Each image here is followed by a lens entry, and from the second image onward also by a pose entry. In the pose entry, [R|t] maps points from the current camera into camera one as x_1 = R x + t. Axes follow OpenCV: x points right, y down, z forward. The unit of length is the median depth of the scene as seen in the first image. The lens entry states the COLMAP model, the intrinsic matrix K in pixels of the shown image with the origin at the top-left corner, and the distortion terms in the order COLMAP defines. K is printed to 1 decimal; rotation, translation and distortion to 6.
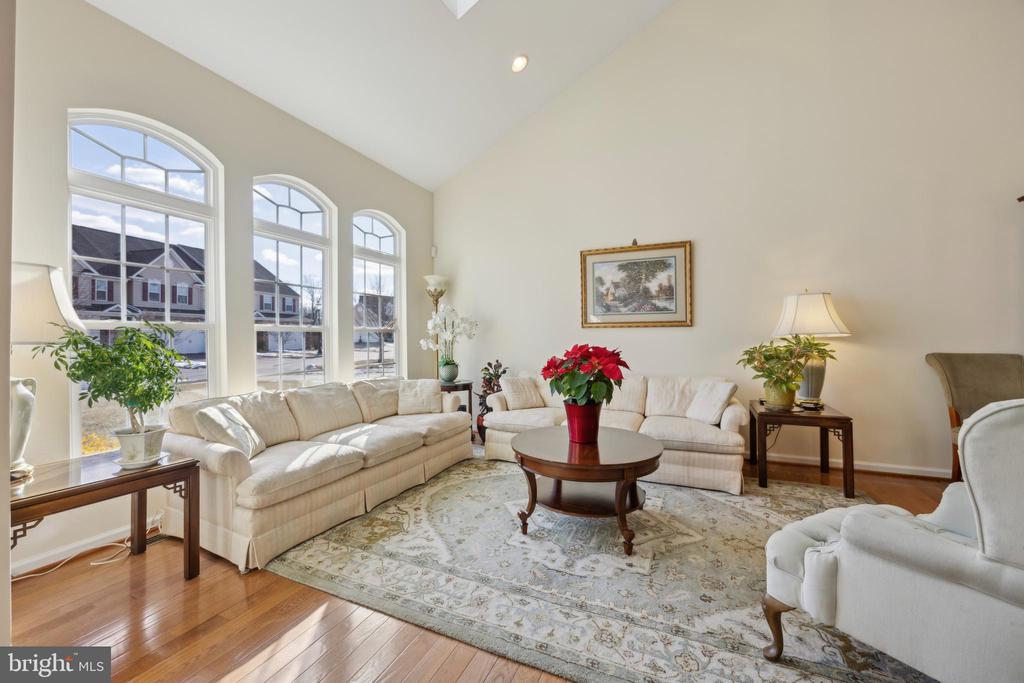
lens RADIAL K [[395.2, 0, 531.4], [0, 395.2, 336.1], [0, 0, 1]] dist [-0.000580, 0.000345]
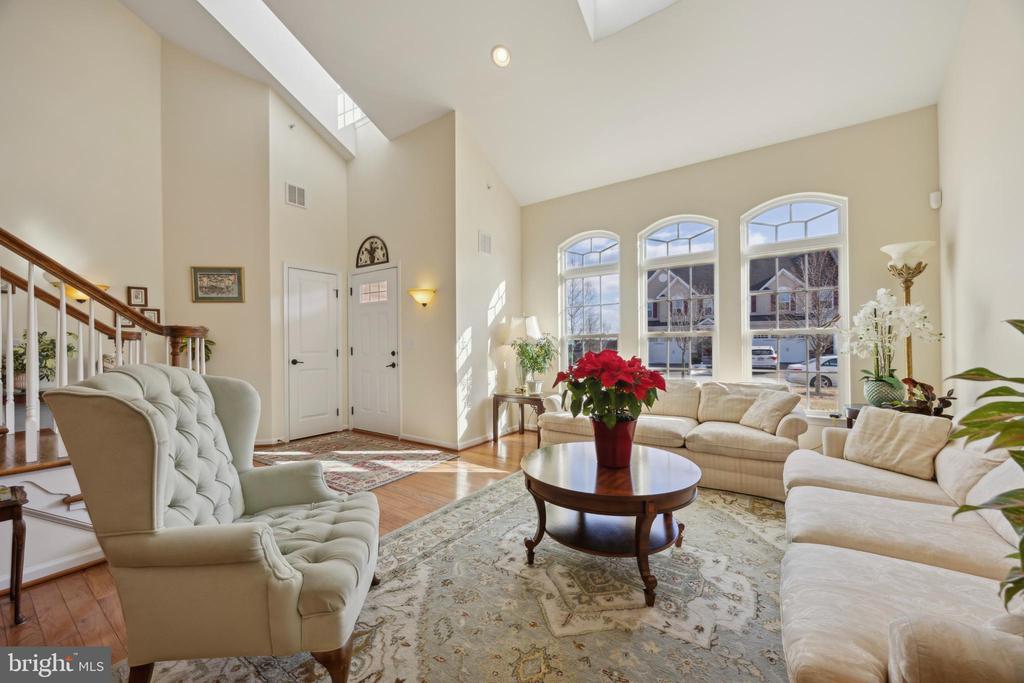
lens RADIAL K [[395.2, 0, 506.9], [0, 395.2, 341.7], [0, 0, 1]] dist [-0.000580, 0.000345]
pose [[-0.209662, -0.002521, -0.977771, 1.101746], [0.014235, 0.999883, -0.005631, 0.004018], [0.977670, -0.015099, -0.209601, 1.043056]]
